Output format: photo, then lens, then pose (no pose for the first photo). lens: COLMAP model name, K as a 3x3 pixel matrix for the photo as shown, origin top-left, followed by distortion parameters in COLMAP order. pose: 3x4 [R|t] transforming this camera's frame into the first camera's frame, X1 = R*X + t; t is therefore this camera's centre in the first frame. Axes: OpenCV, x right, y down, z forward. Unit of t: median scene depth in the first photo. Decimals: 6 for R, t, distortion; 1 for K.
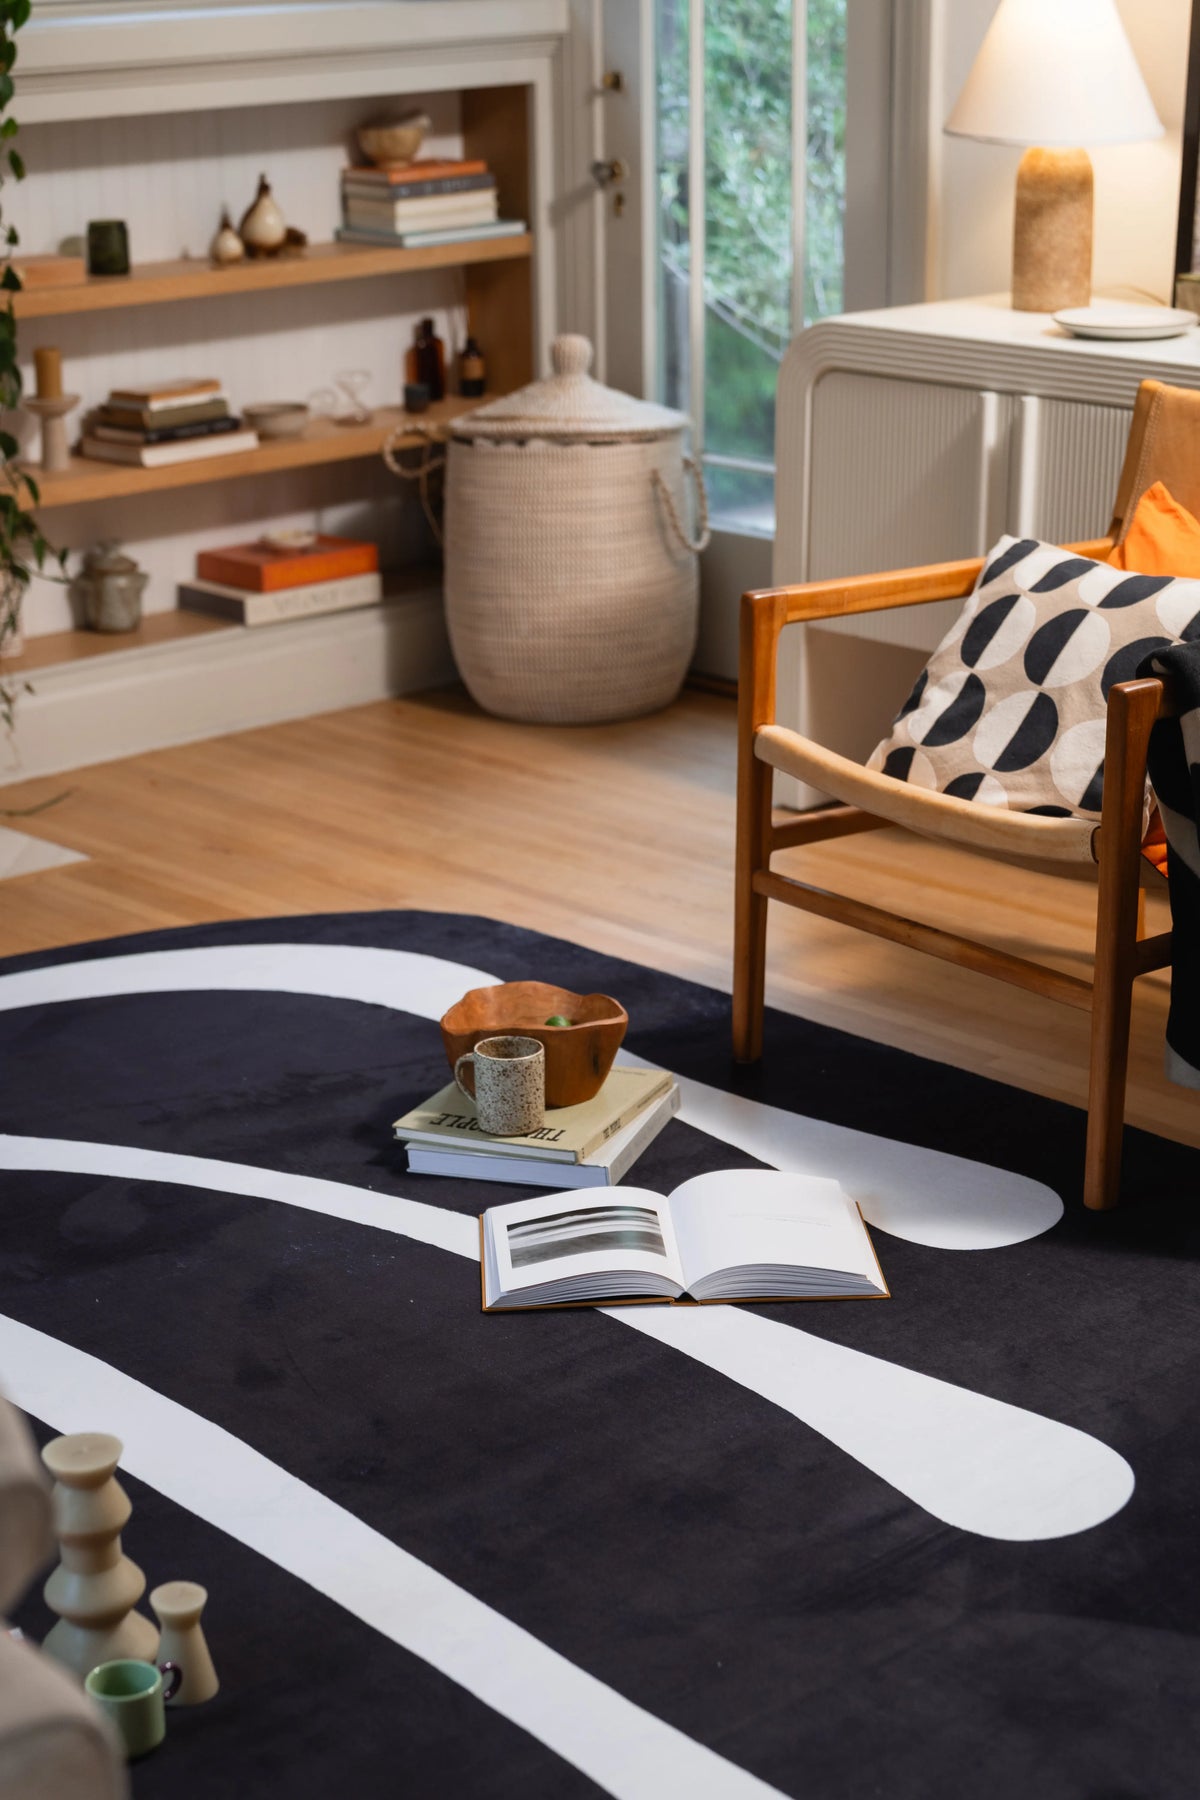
lens RADIAL K [[3229.4, 0, 625.2], [0, 3229.4, 975.3], [0, 0, 1]] dist [-0.017534, 0.178080]
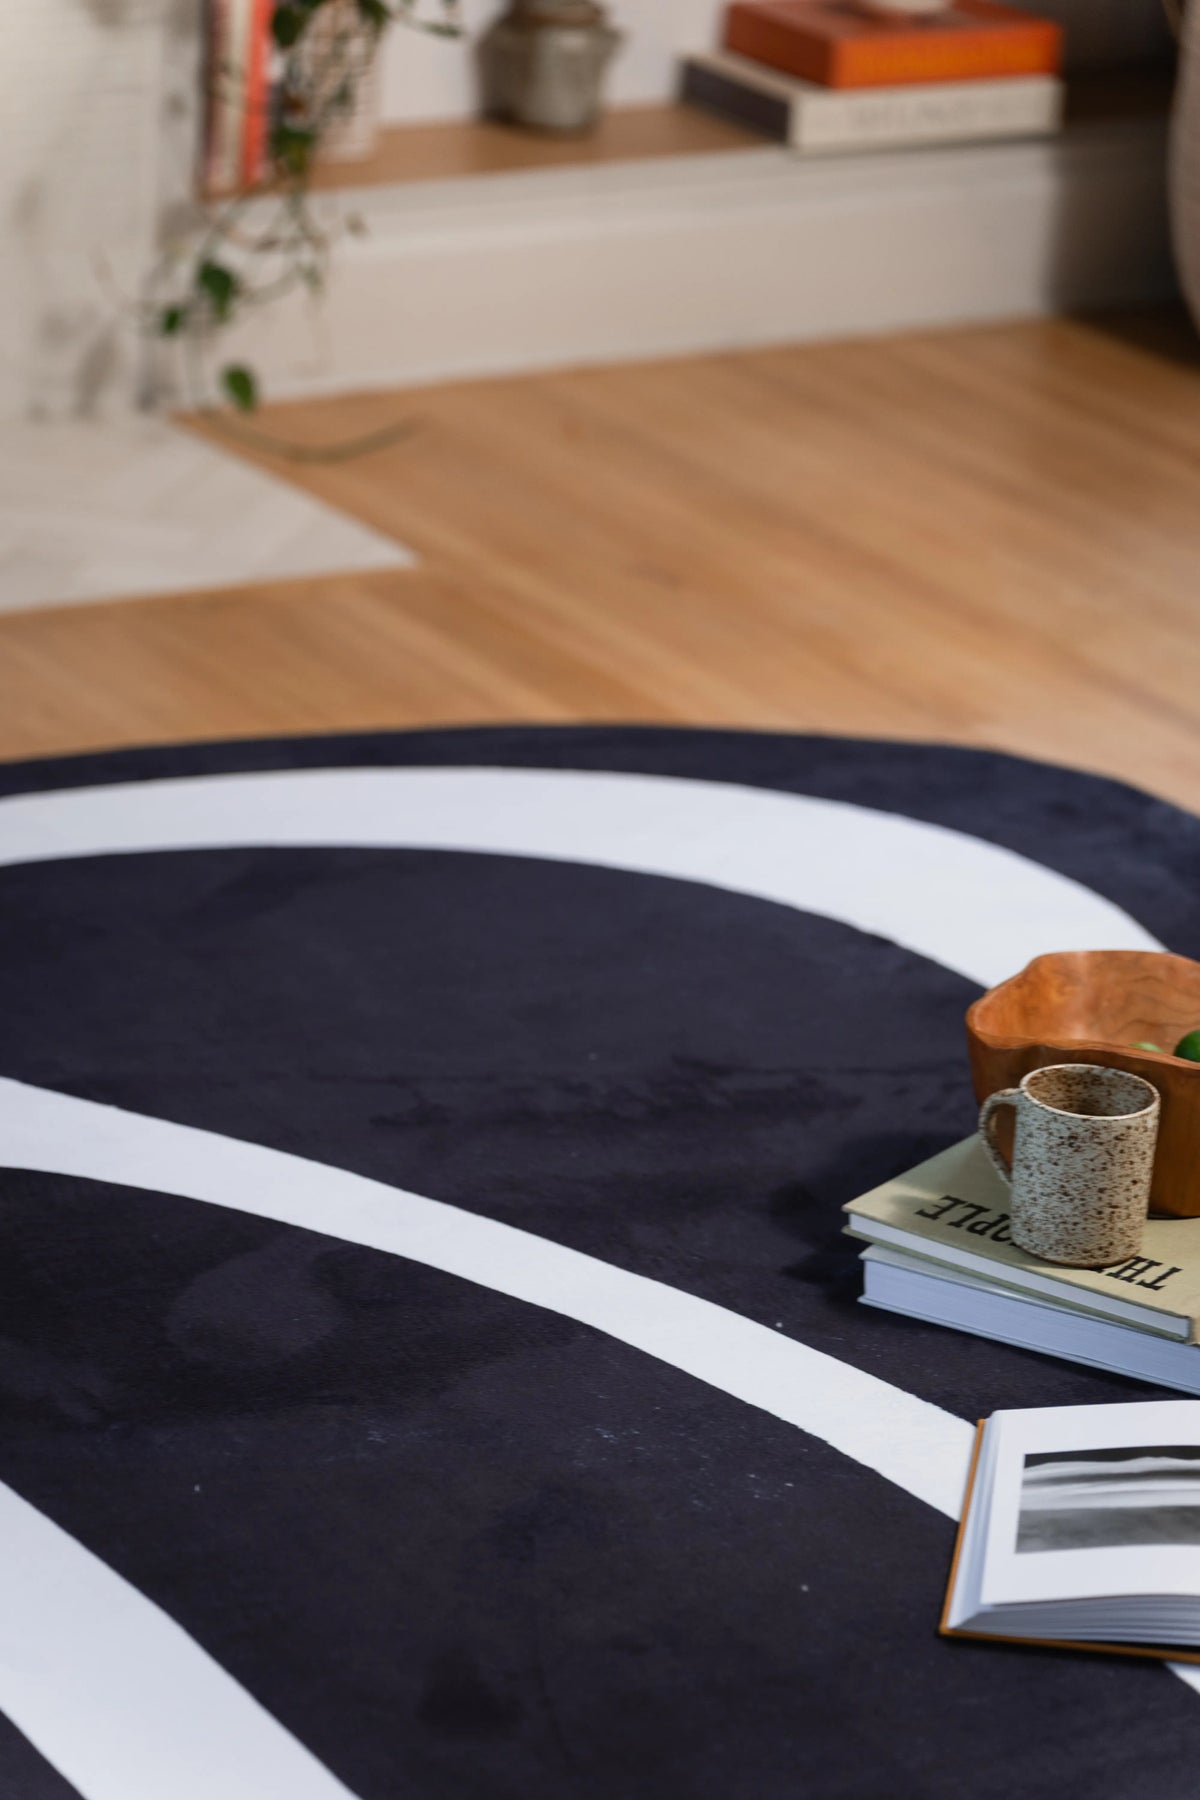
lens RADIAL K [[5542.9, 0, 600.0], [0, 5542.9, 900.0], [0, 0, 1]] dist [-0.012760, -0.414364]
pose [[0.977204, 0.137654, -0.161627, 0.023174], [-0.131760, 0.990182, 0.046685, -0.034863], [0.166466, -0.024325, 0.985747, 0.132267]]
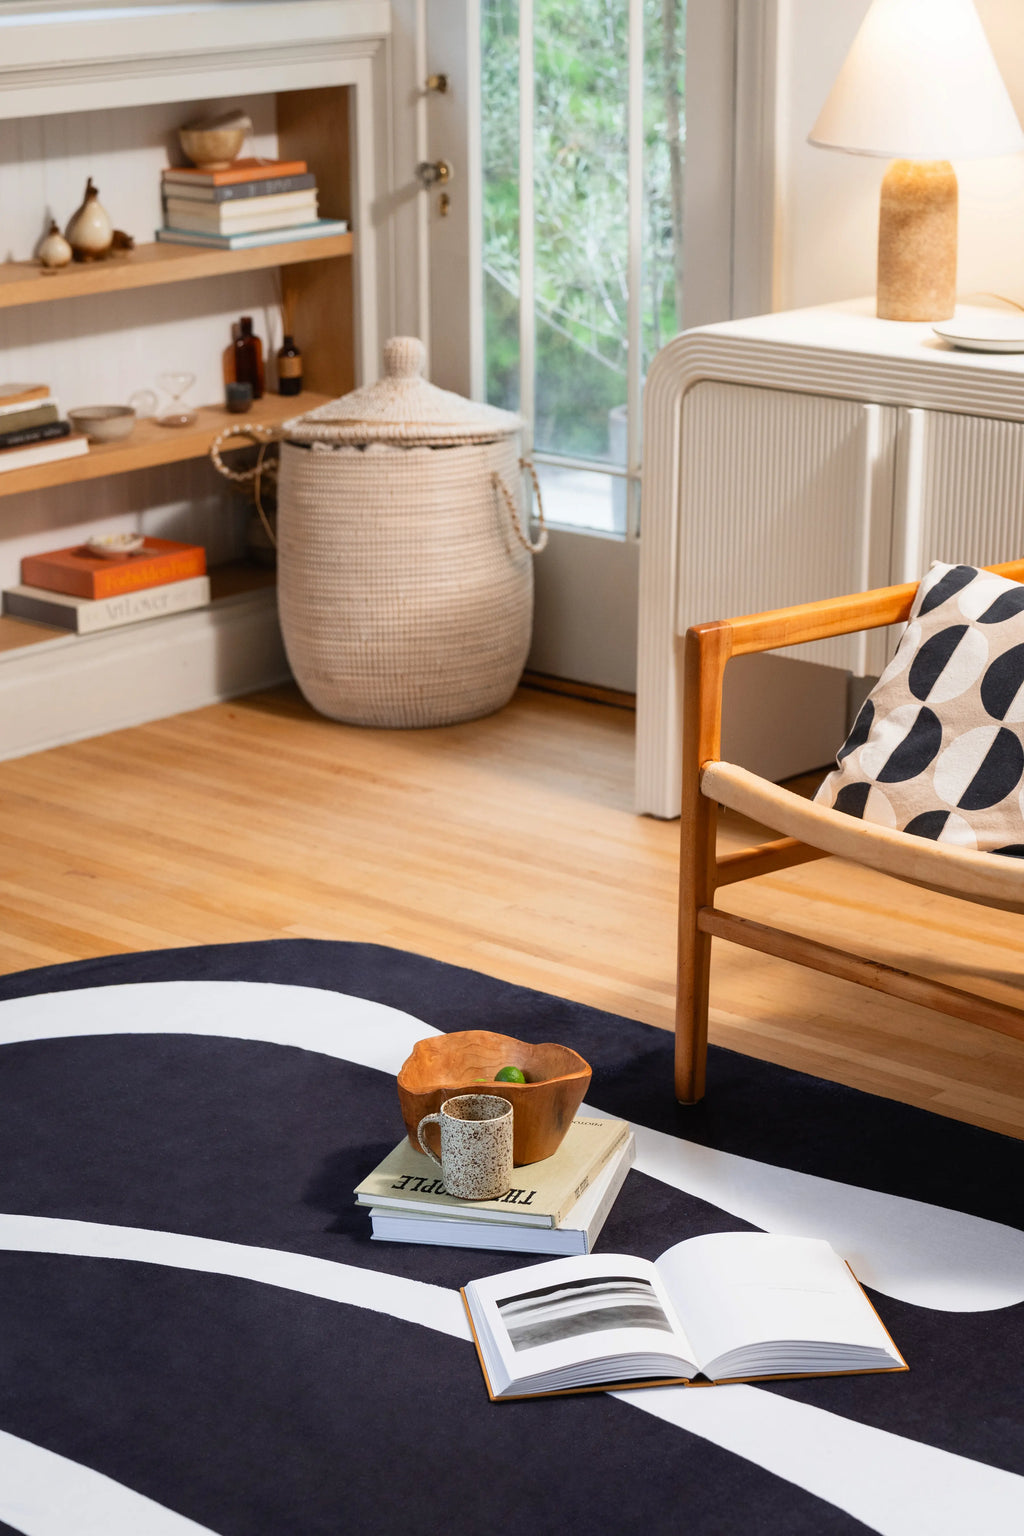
lens RADIAL K [[3135.8, 0, 512.0], [0, 3135.8, 768.0], [0, 0, 1]] dist [-0.003008, 0.111441]
pose [[0.996246, -0.019668, 0.084298, -0.096427], [0.022903, 0.999031, -0.037590, -0.041018], [-0.083477, 0.039380, 0.995731, 0.059293]]
